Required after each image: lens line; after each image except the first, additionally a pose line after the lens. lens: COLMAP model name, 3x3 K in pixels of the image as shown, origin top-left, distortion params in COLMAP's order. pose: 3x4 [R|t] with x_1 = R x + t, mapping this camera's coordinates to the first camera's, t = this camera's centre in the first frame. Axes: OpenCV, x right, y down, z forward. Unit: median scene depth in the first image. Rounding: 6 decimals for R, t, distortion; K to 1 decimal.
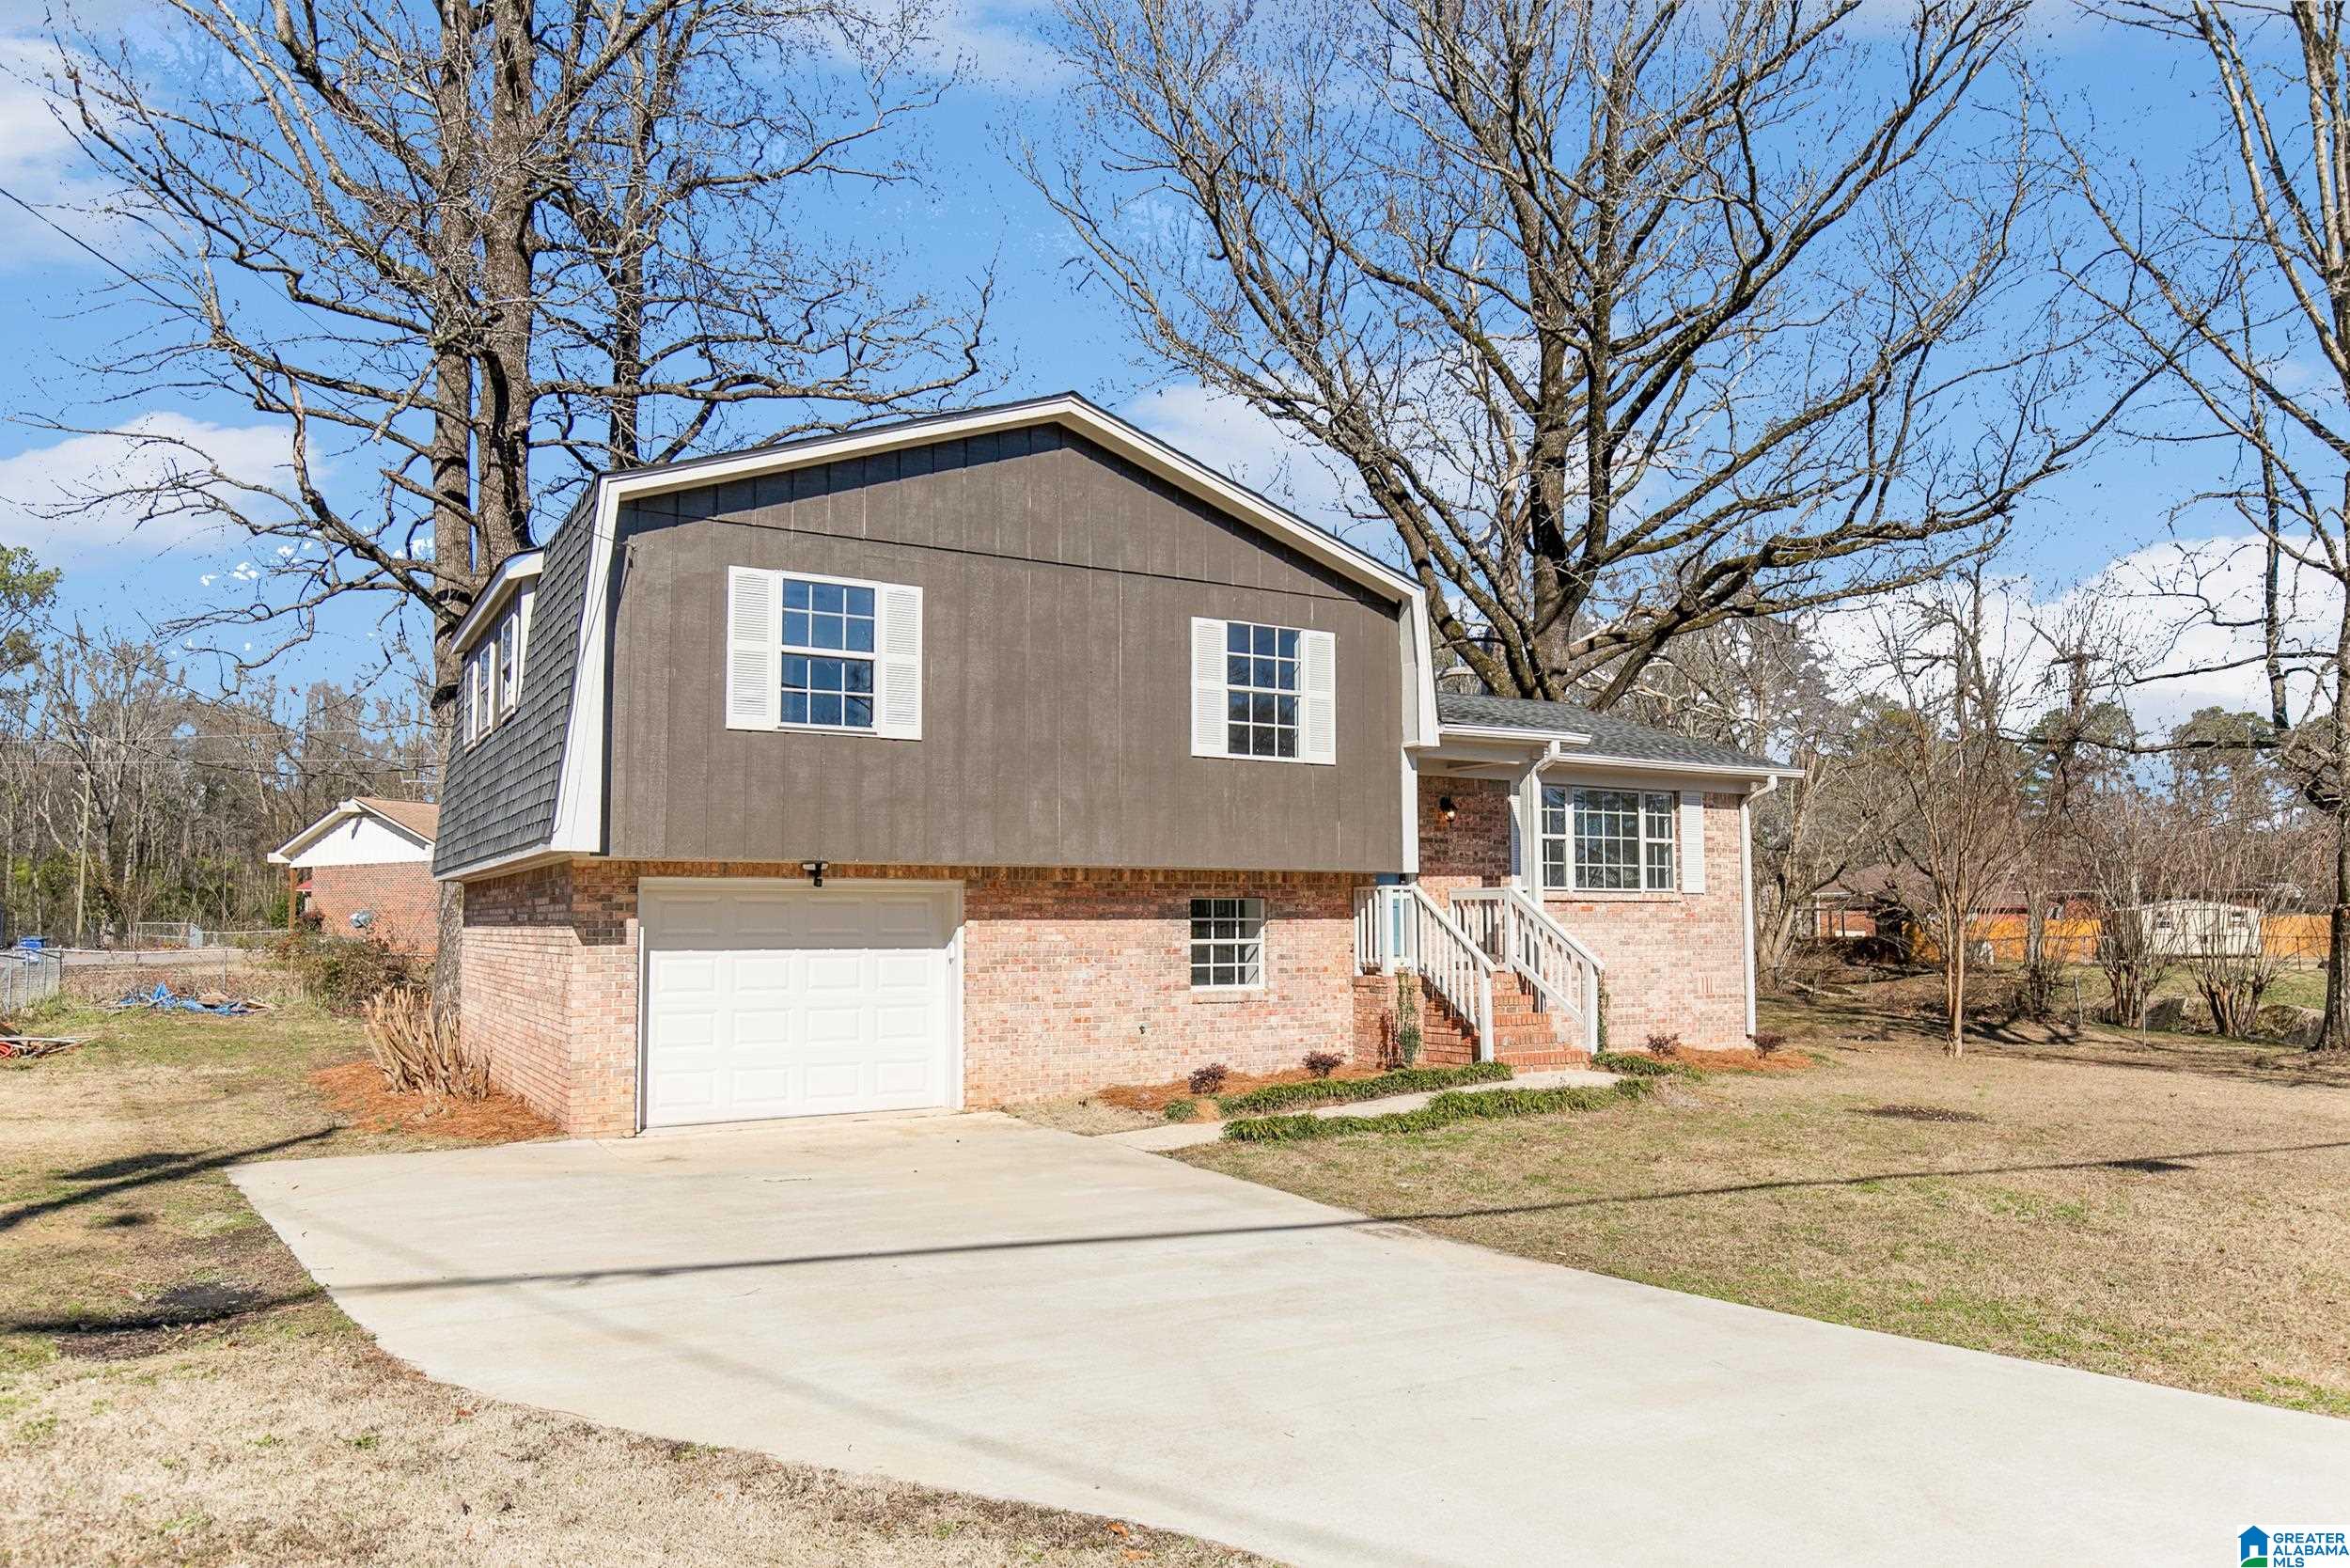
lens RADIAL K [[1631.0, 0, 1171.2], [0, 1631.0, 785.1], [0, 0, 1]] dist [0.009073, 0.001544]
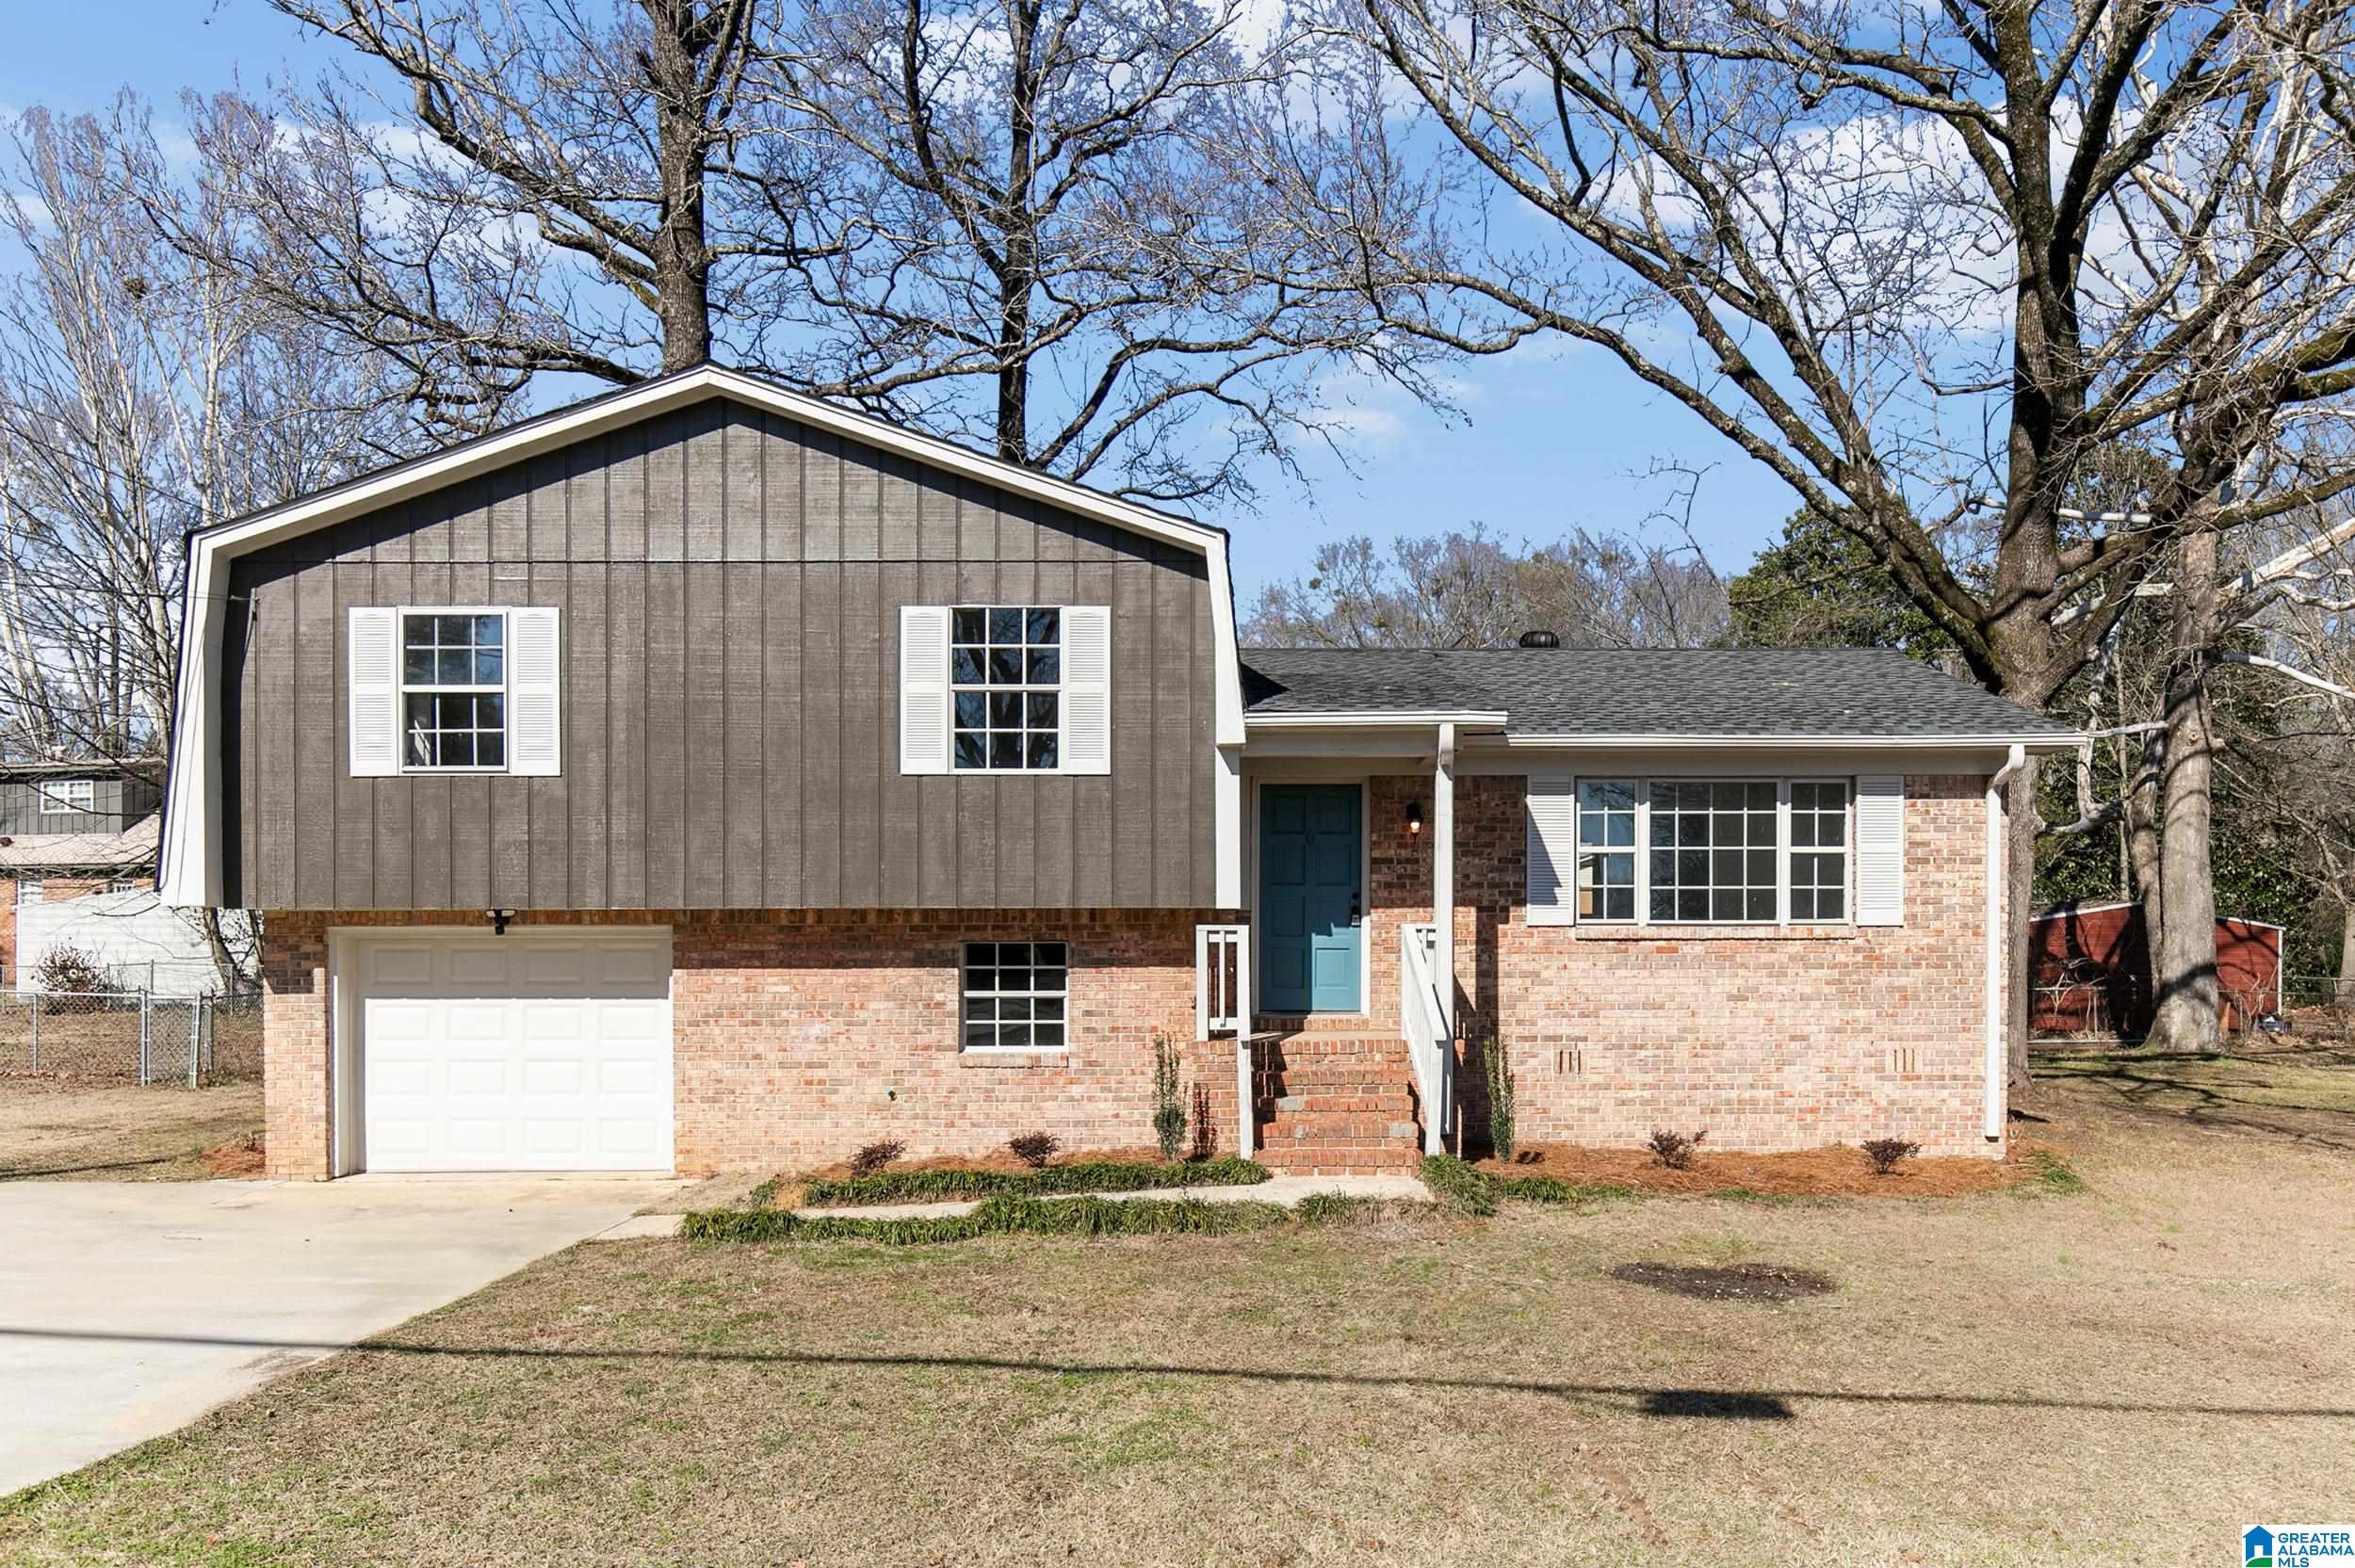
lens RADIAL K [[1830.6, 0, 1174.3], [0, 1830.6, 928.9], [0, 0, 1]] dist [0.007119, -0.000808]
pose [[0.855837, -0.001152, -0.517245, 0.598277], [0.044552, 0.996445, 0.071496, -0.000040], [0.515324, -0.084233, 0.852846, 0.257274]]
